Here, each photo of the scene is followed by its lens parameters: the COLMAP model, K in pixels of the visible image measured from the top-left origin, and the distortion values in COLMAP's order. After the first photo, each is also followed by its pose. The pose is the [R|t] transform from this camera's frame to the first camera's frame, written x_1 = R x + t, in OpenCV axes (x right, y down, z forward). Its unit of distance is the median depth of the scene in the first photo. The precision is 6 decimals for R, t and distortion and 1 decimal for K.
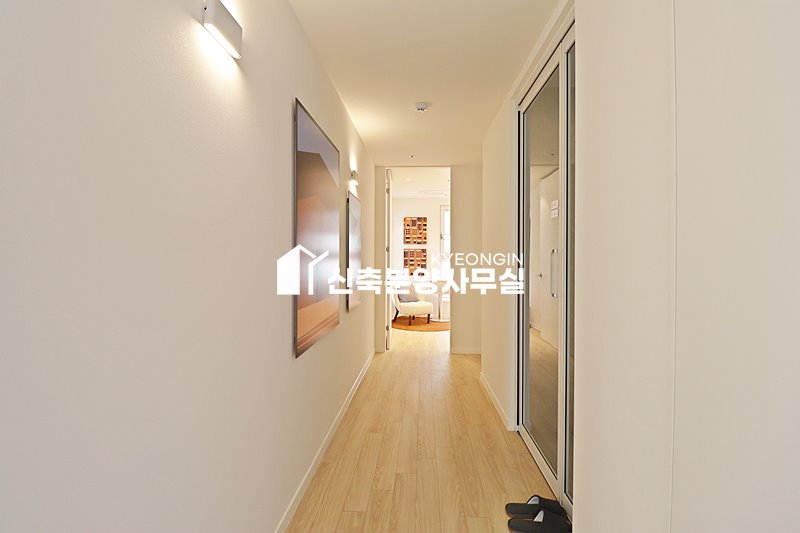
lens RADIAL K [[373.2, 0, 400.1], [0, 373.2, 265.3], [0, 0, 1]] dist [-0.014471, -0.000780]
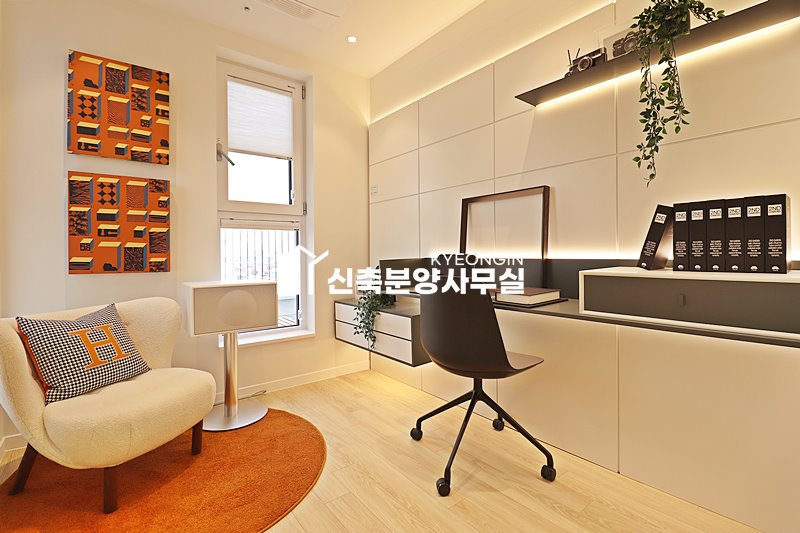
lens RADIAL K [[373.2, 0, 398.9], [0, 373.2, 262.9], [0, 0, 1]] dist [-0.014471, -0.000780]
pose [[0.757958, -0.013989, 0.652153, 0.016272], [0.008316, 0.999896, 0.011783, 0.018832], [-0.652250, -0.003508, 0.757996, 0.658683]]
